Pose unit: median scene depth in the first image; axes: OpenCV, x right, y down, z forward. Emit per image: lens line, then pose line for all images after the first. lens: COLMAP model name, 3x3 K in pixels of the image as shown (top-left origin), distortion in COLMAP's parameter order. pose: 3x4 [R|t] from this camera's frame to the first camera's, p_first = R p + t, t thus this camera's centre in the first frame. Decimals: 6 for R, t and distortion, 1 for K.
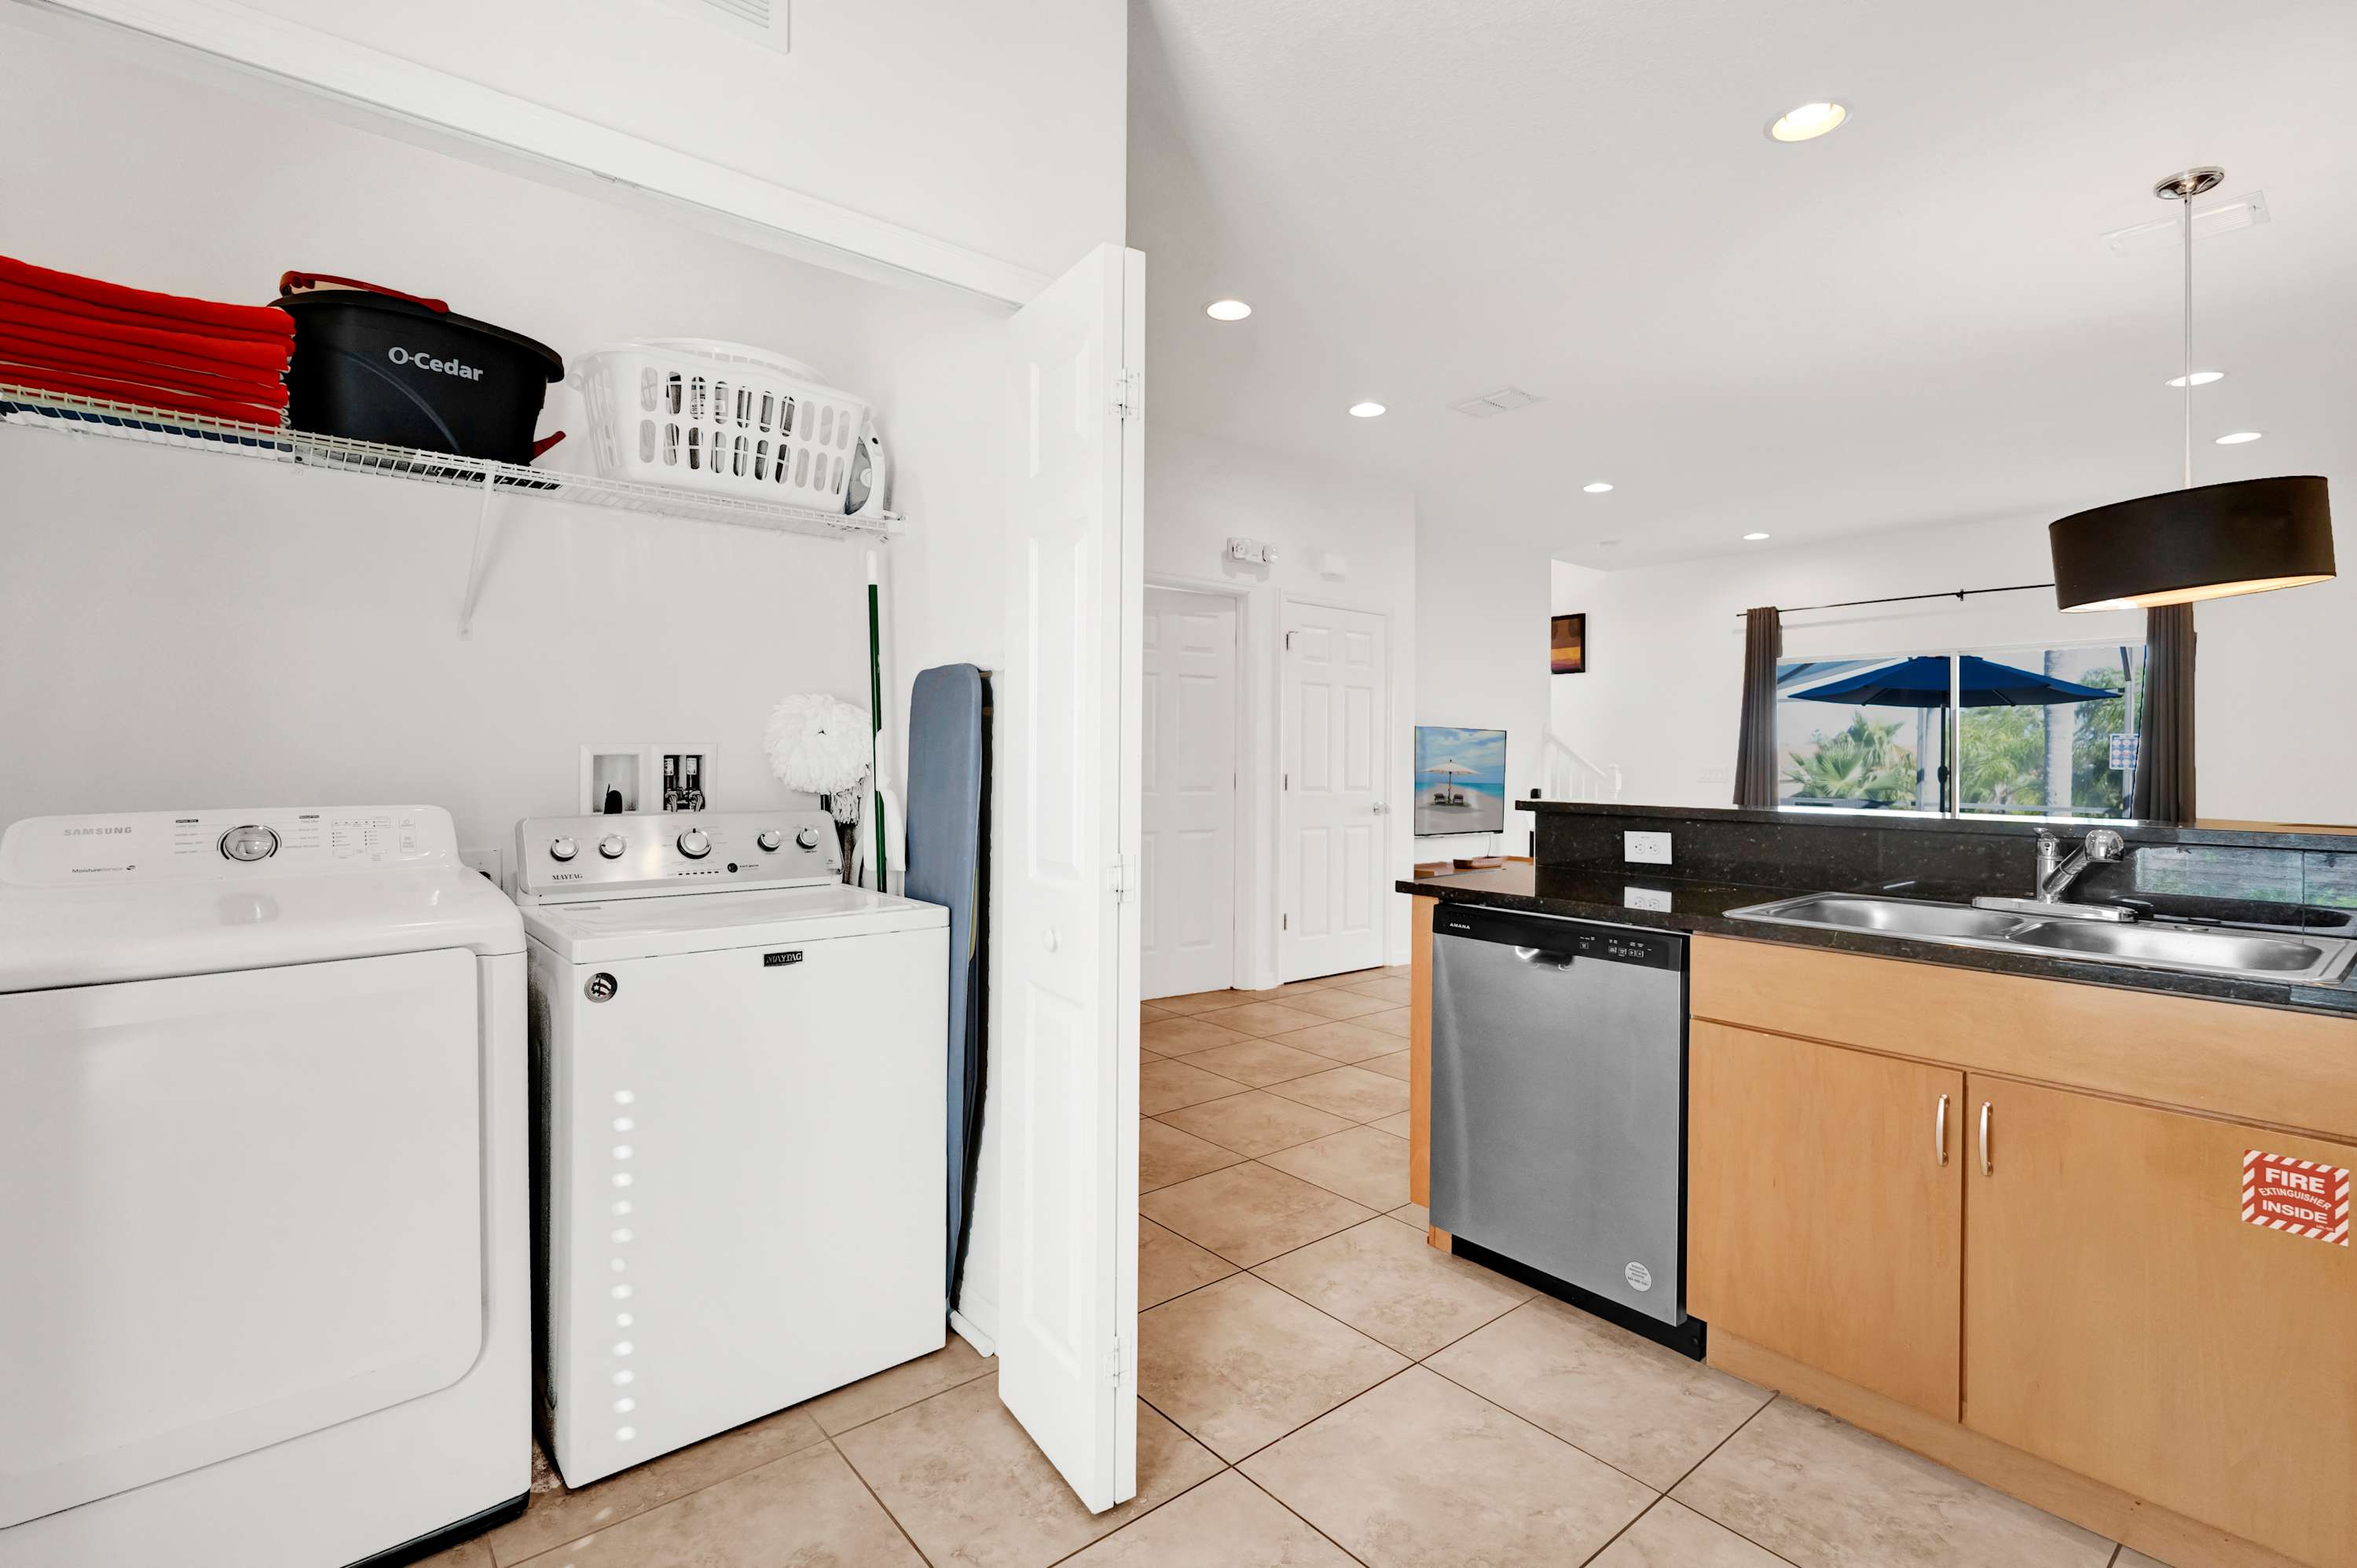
lens RADIAL K [[1069.9, 0, 1174.7], [0, 1069.9, 774.7], [0, 0, 1]] dist [-0.002345, -0.001669]
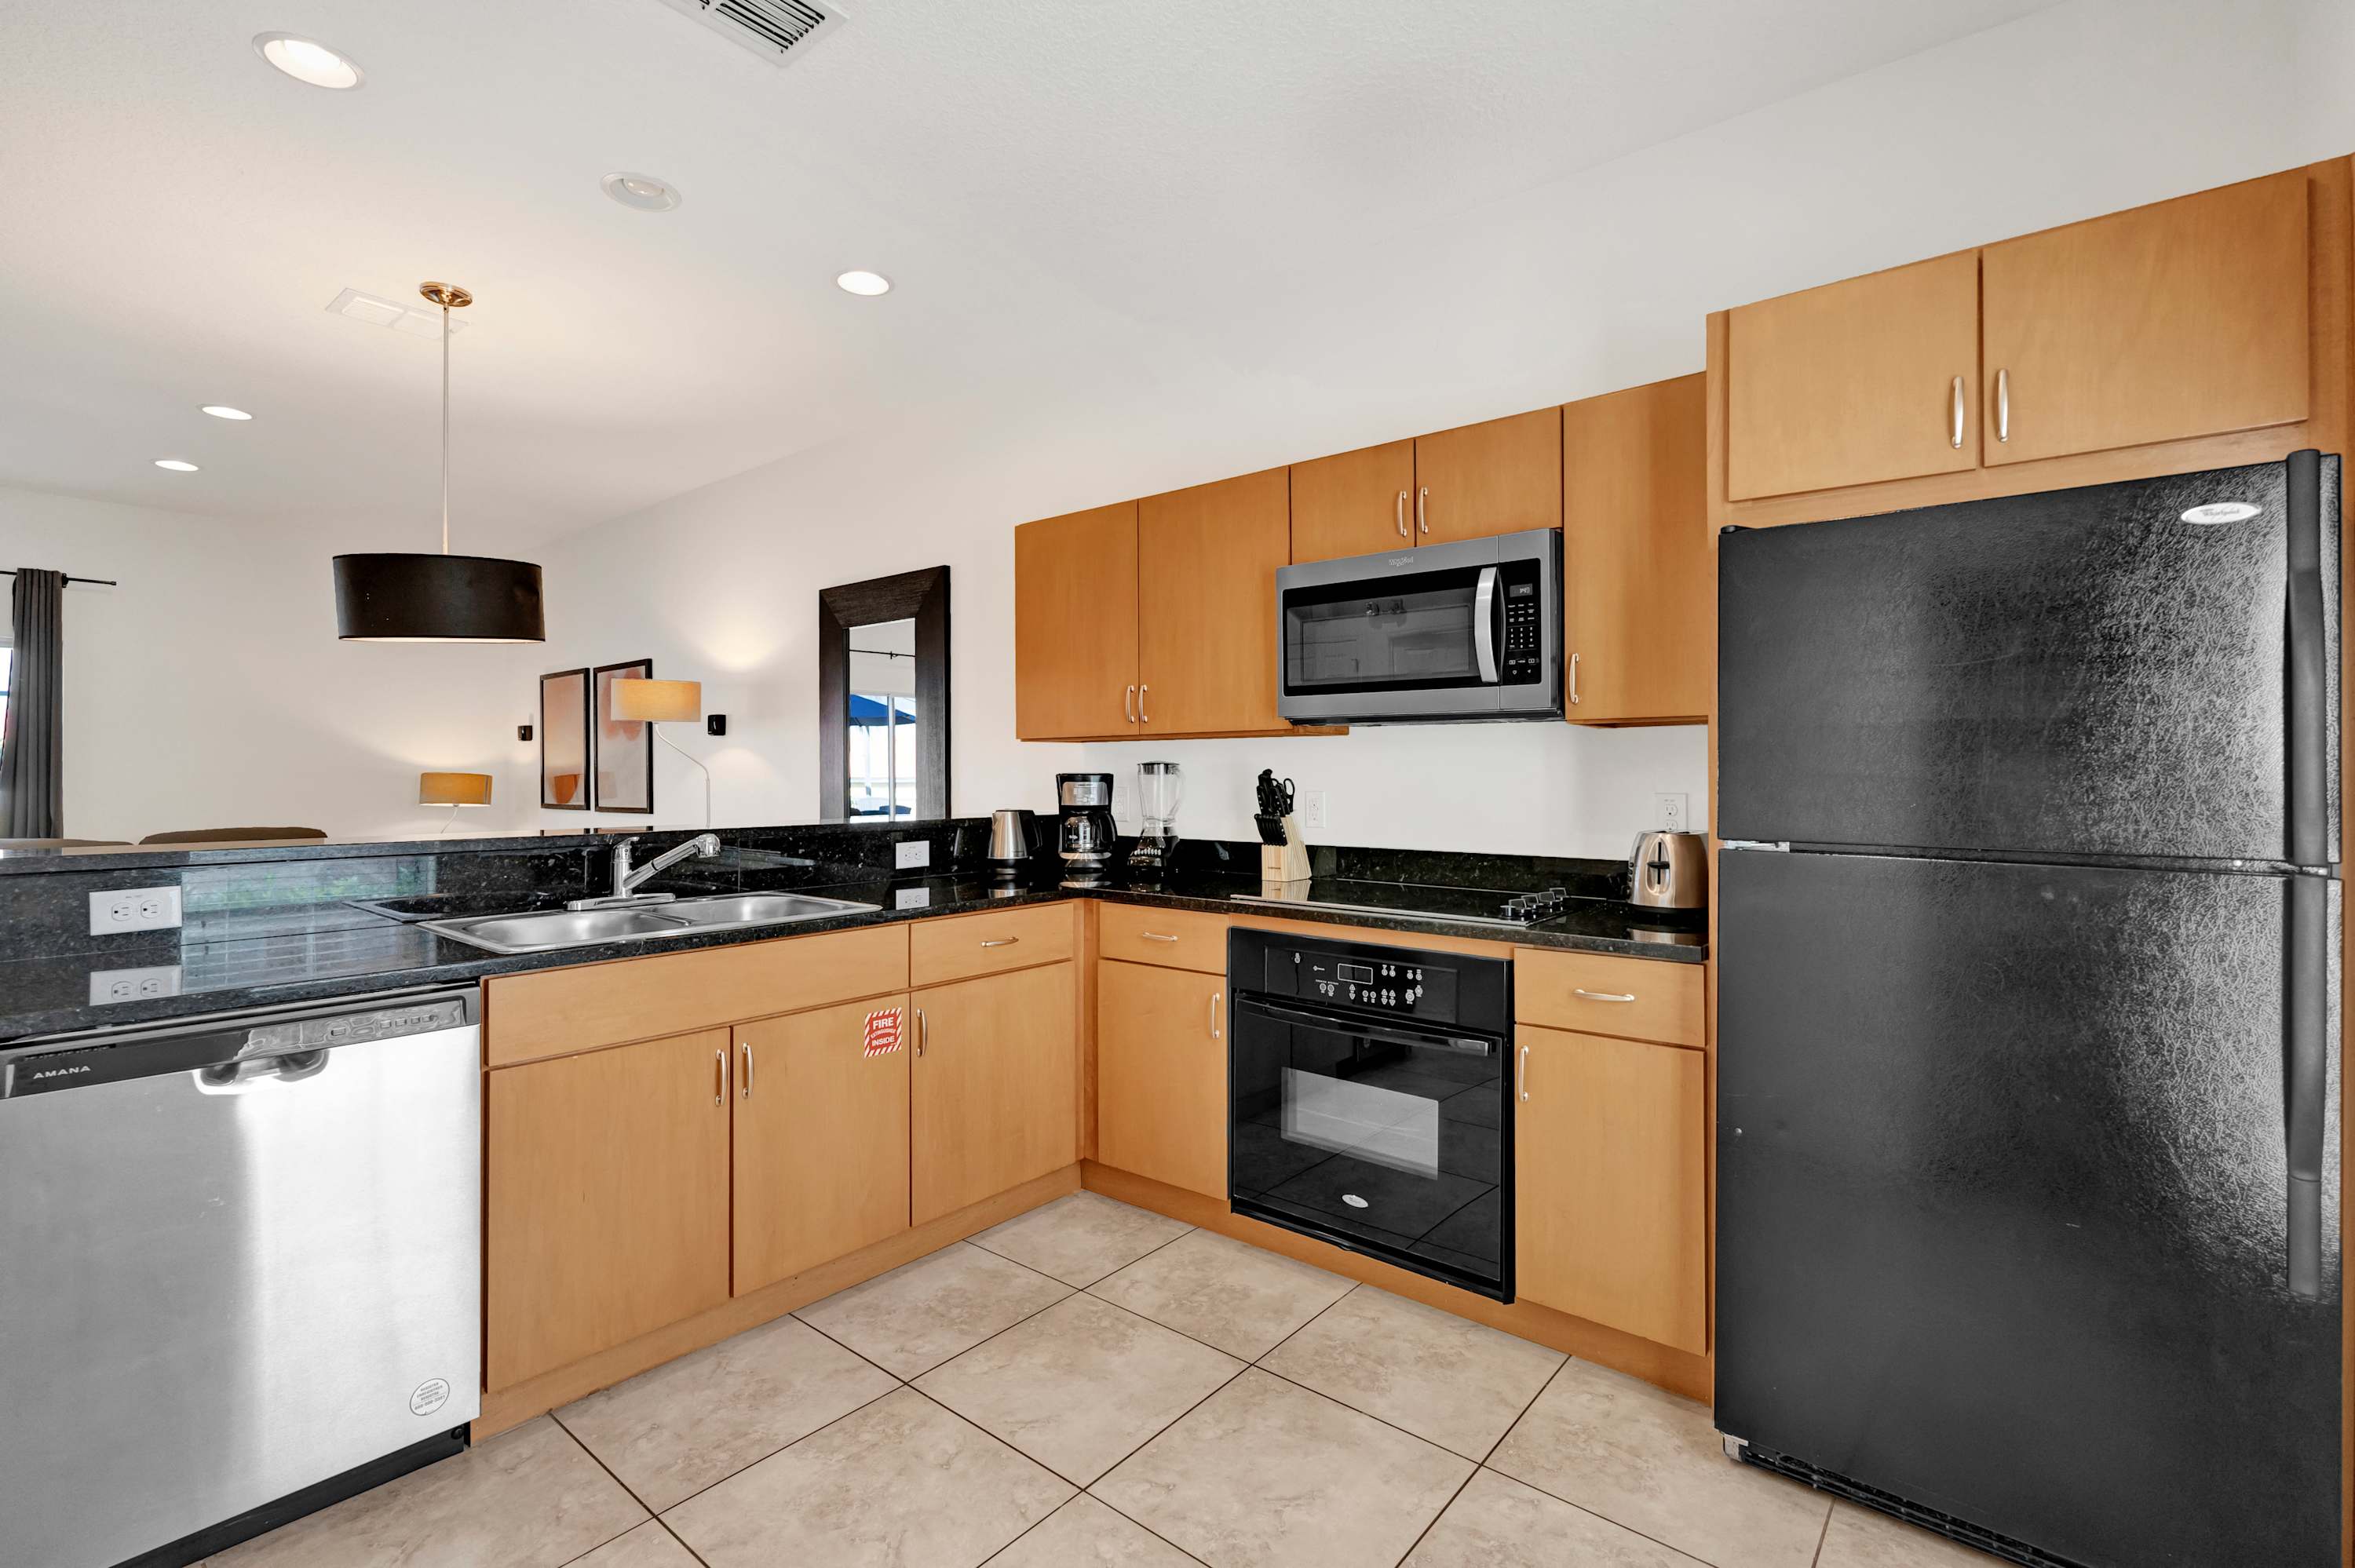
lens RADIAL K [[1069.0, 0, 1181.4], [0, 1069.0, 798.4], [0, 0, 1]] dist [-0.002345, -0.001669]
pose [[-0.193350, -0.021807, 0.980887, -0.402742], [0.016408, 0.999541, 0.025456, -0.011809], [-0.980993, 0.021016, -0.192904, 0.460080]]
